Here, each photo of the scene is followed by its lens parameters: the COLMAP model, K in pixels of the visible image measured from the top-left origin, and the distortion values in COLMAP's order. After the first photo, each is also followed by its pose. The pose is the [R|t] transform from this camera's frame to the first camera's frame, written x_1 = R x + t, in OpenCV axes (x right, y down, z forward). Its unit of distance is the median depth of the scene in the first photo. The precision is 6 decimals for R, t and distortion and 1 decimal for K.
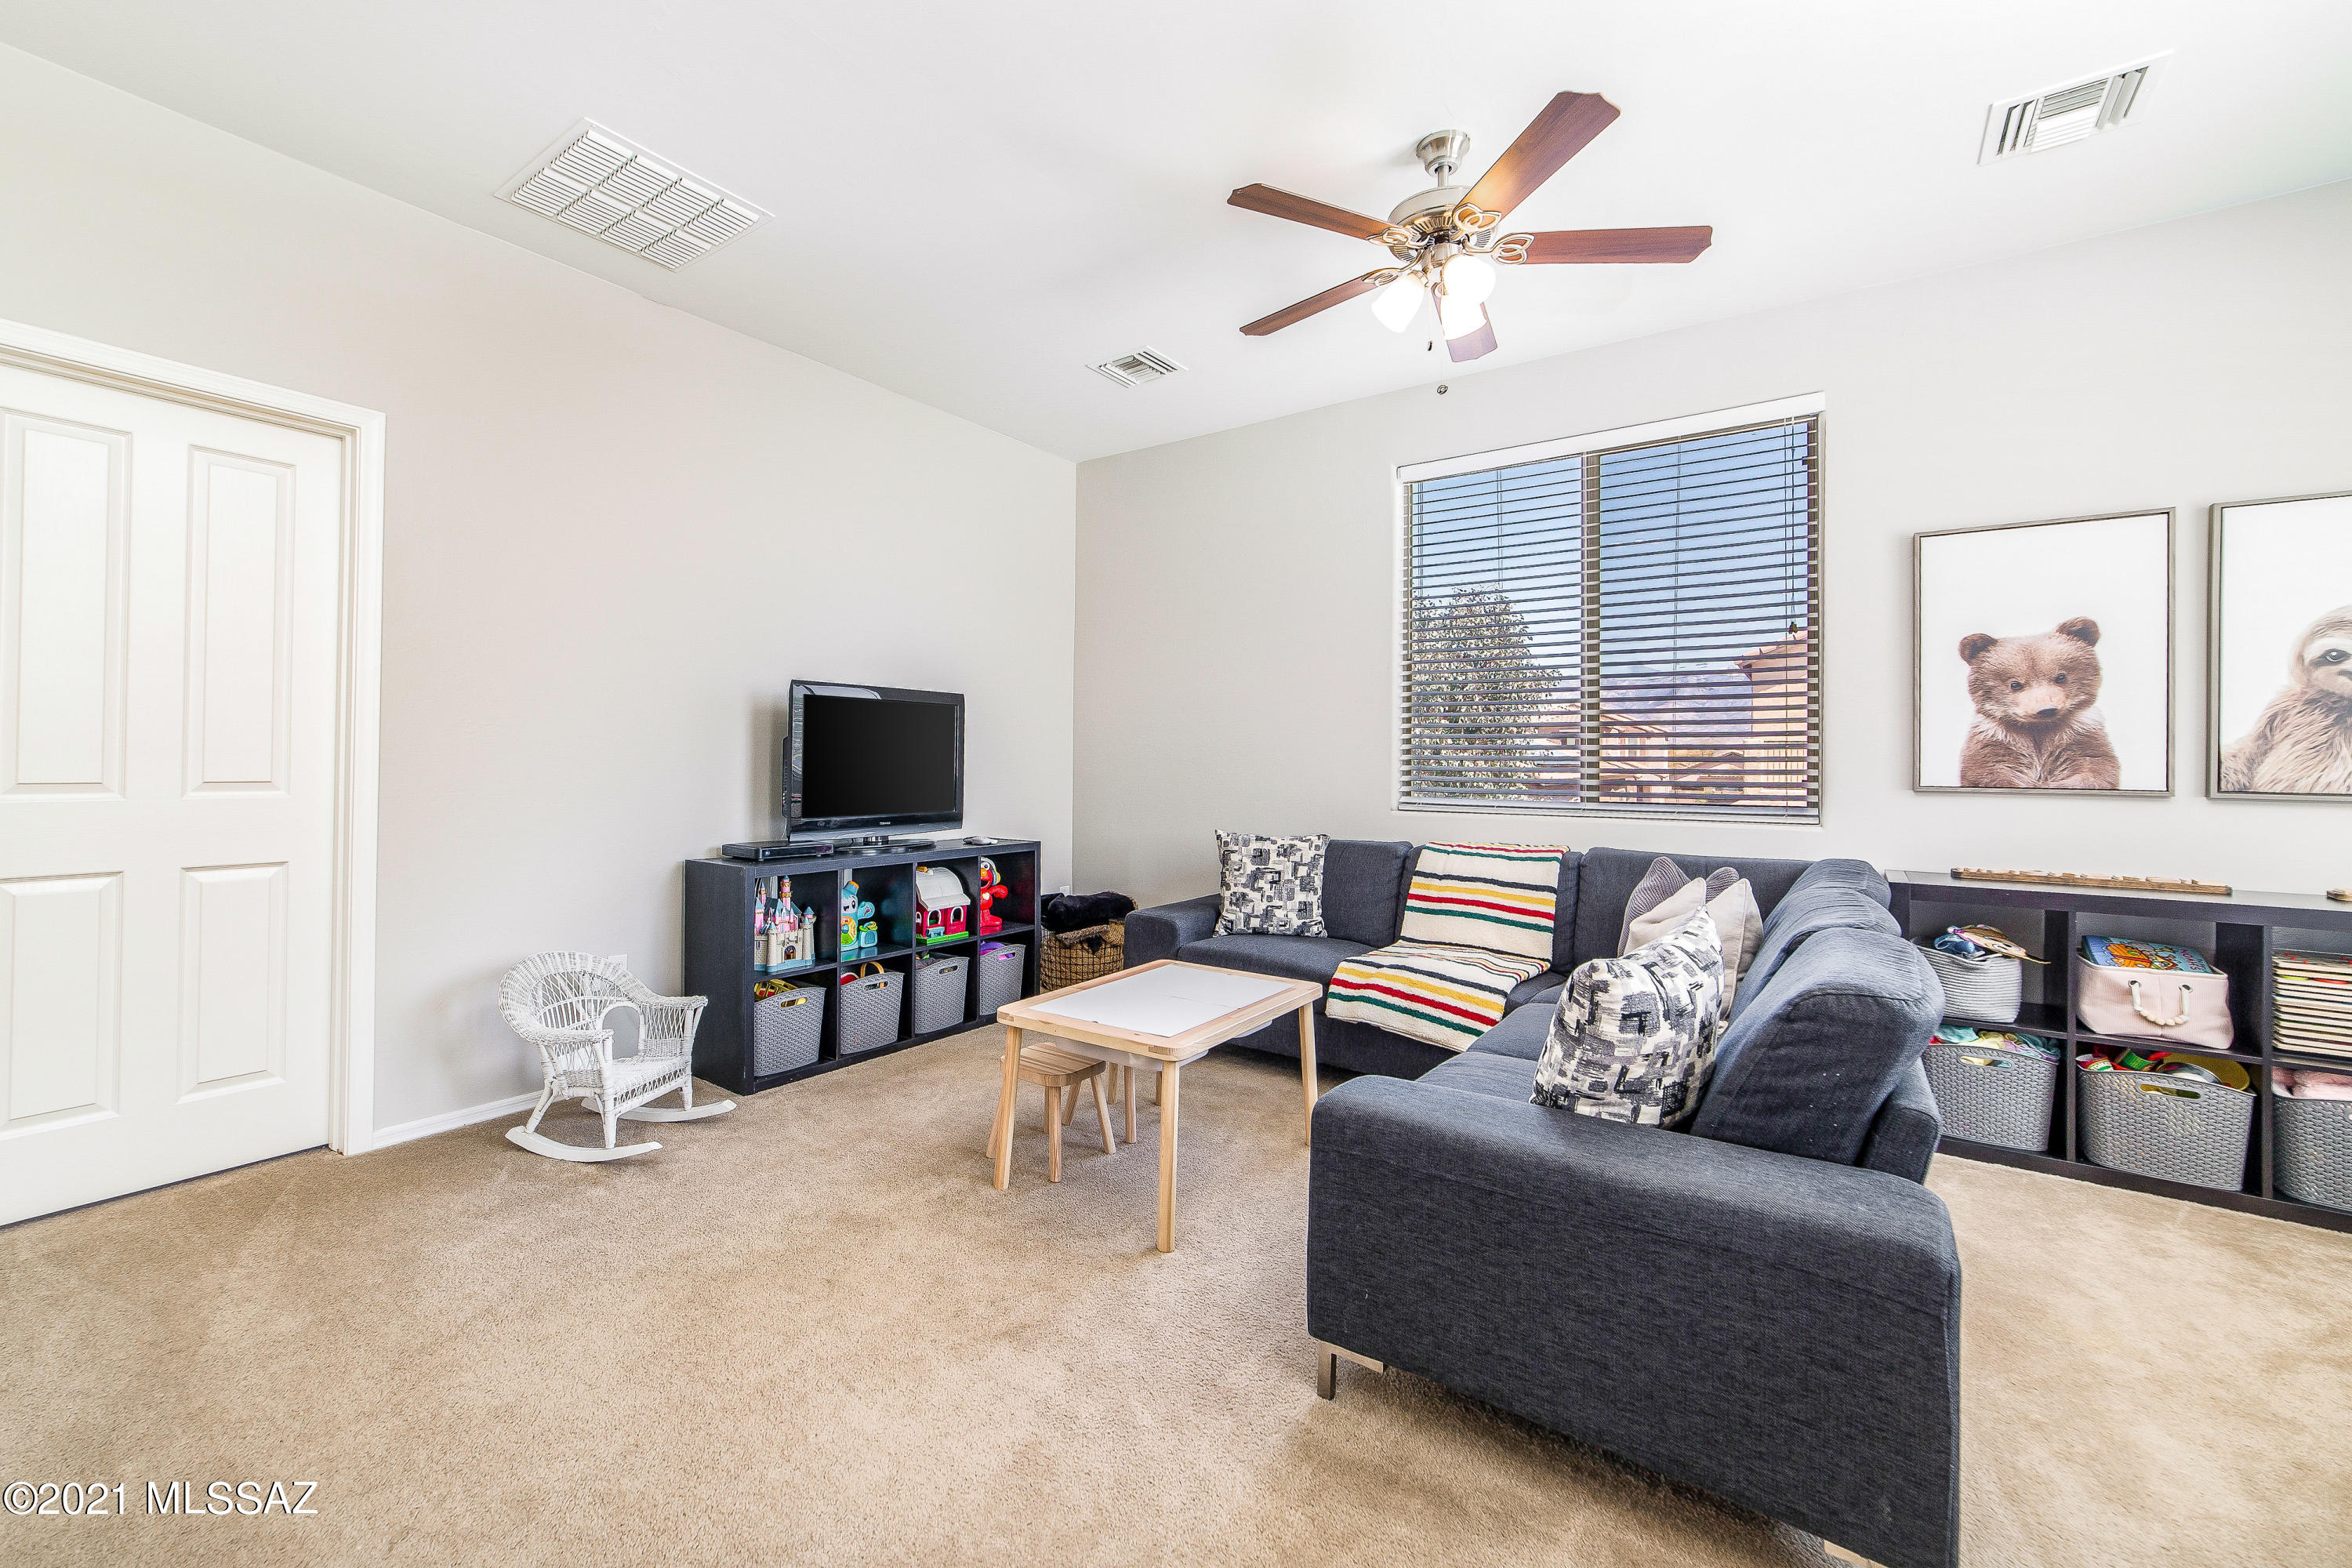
lens RADIAL K [[922.4, 0, 1175.7], [0, 922.4, 764.2], [0, 0, 1]] dist [-0.001988, 0.000090]
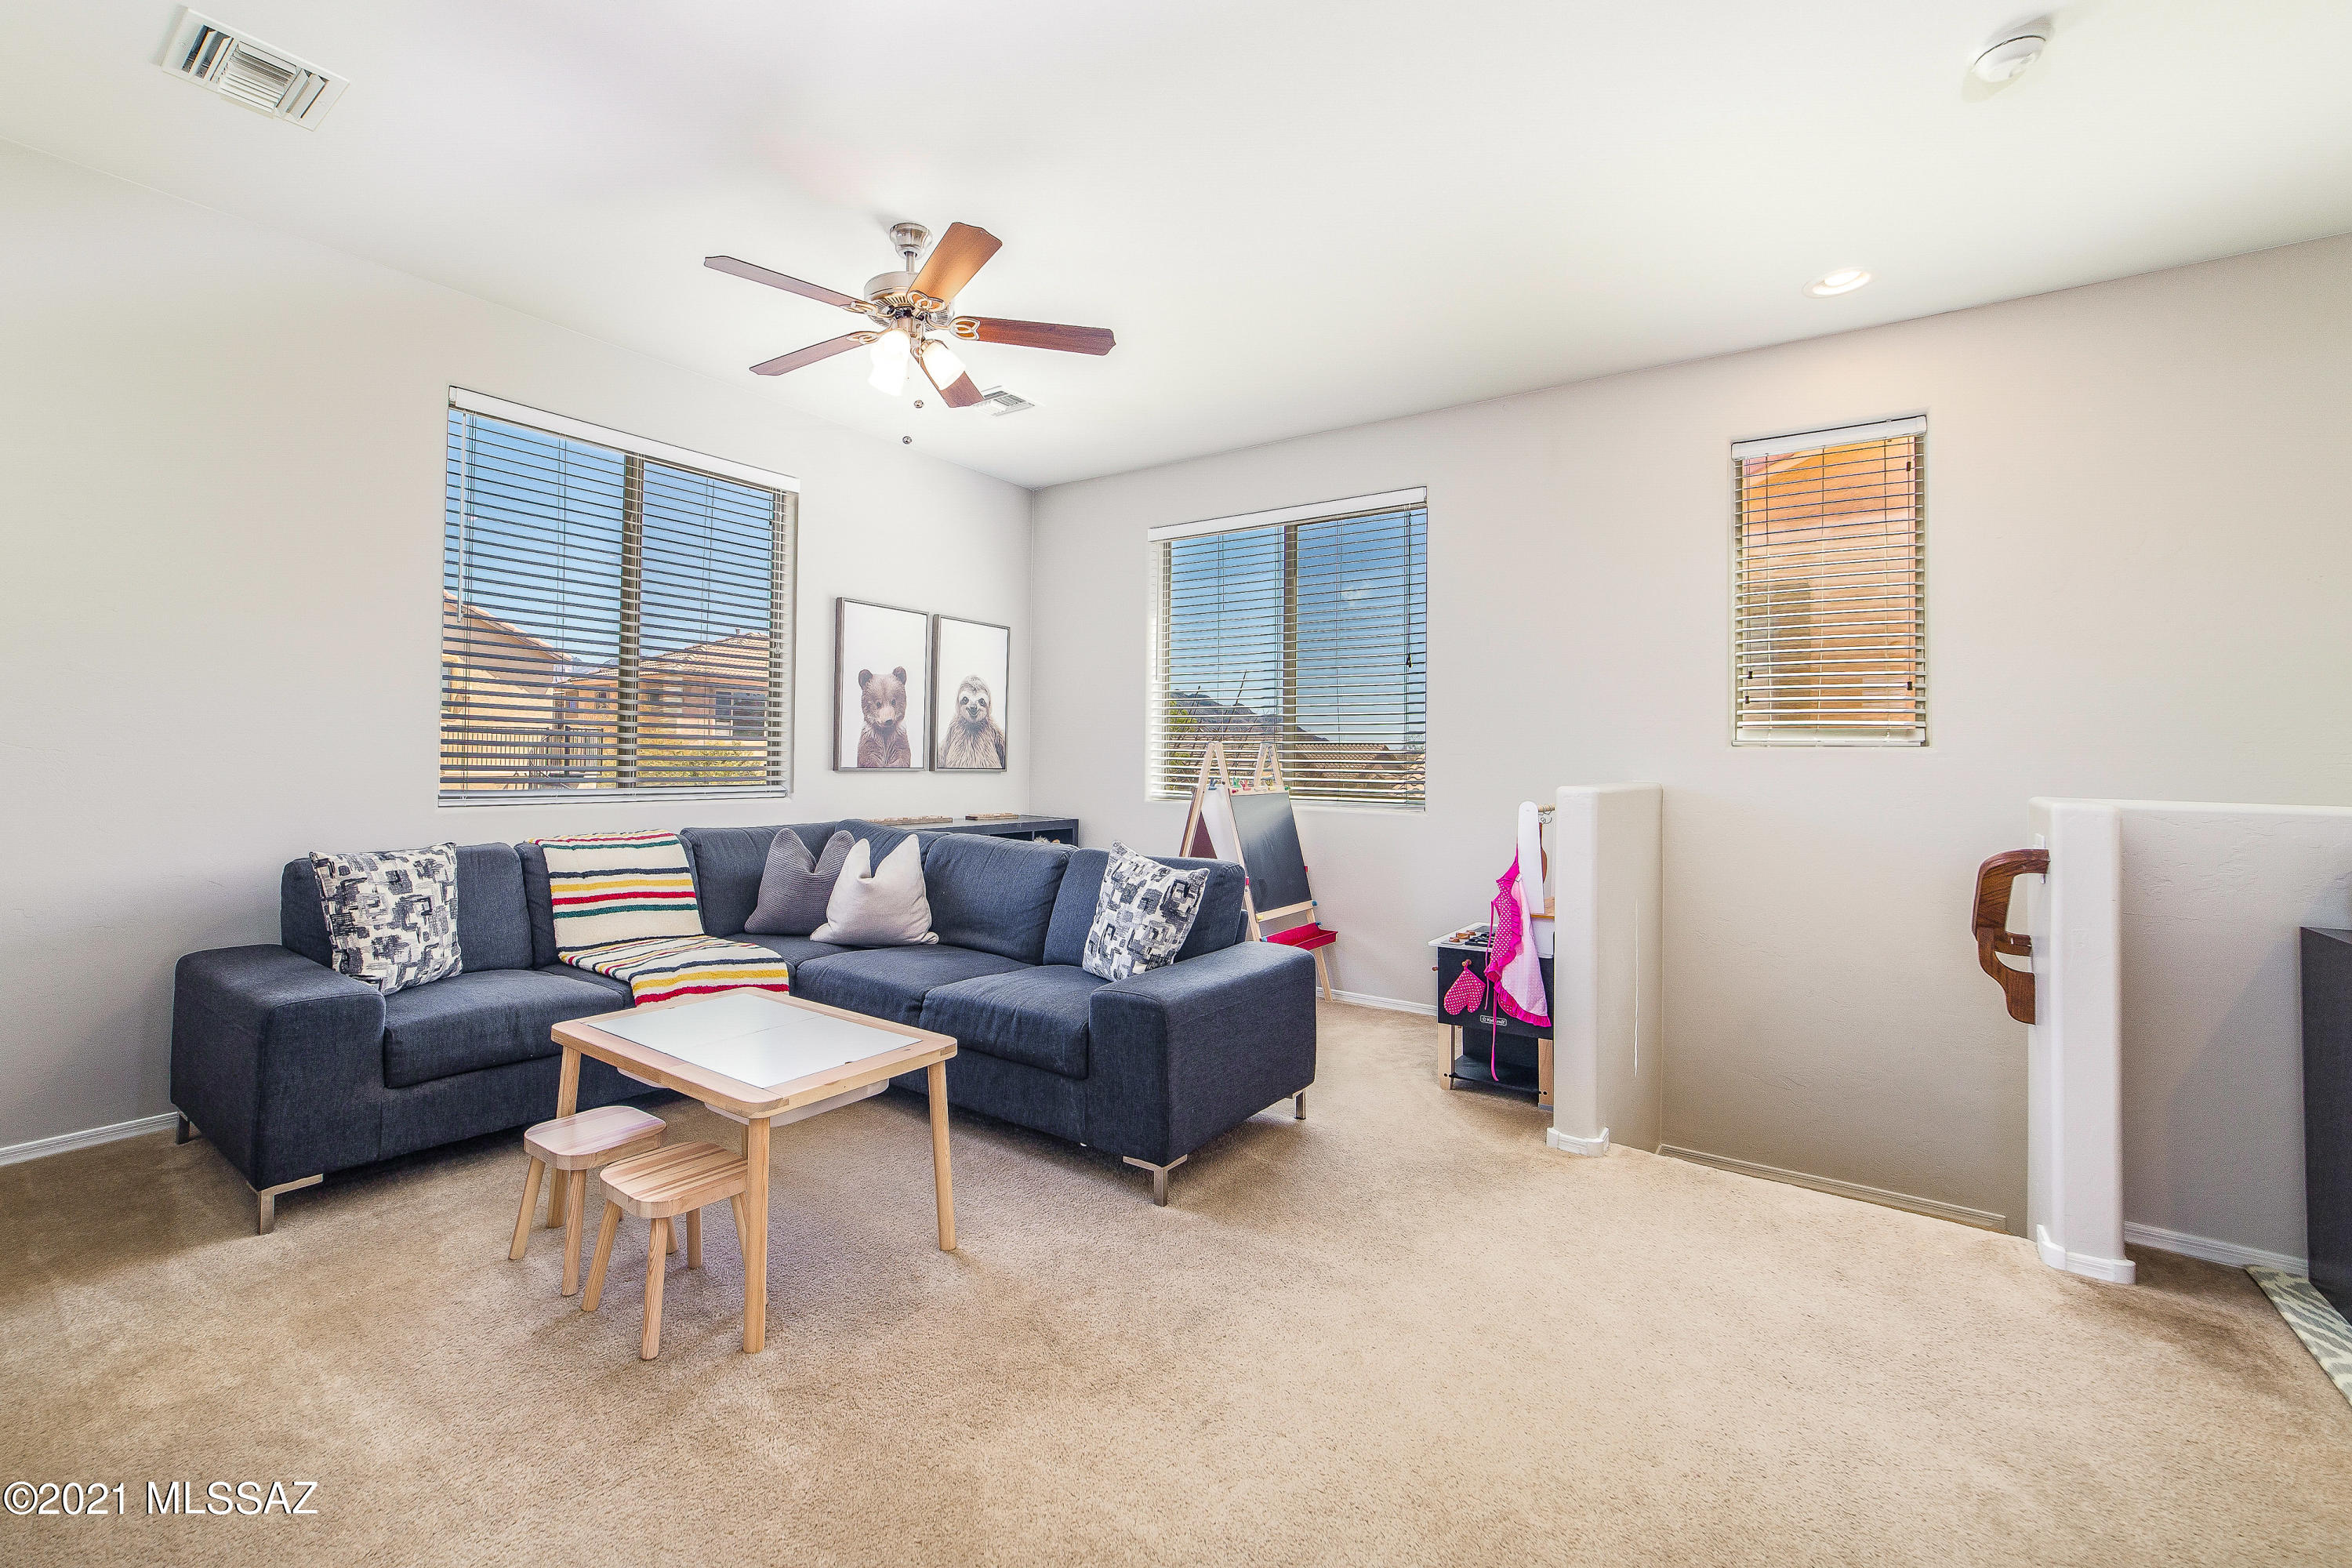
lens RADIAL K [[922.4, 0, 1175.7], [0, 922.4, 764.2], [0, 0, 1]] dist [-0.001988, 0.000090]
pose [[0.006356, -0.012644, 0.999900, -0.643144], [-0.016110, 0.999789, 0.012745, -0.008512], [-0.999850, -0.016190, 0.006151, 0.426614]]
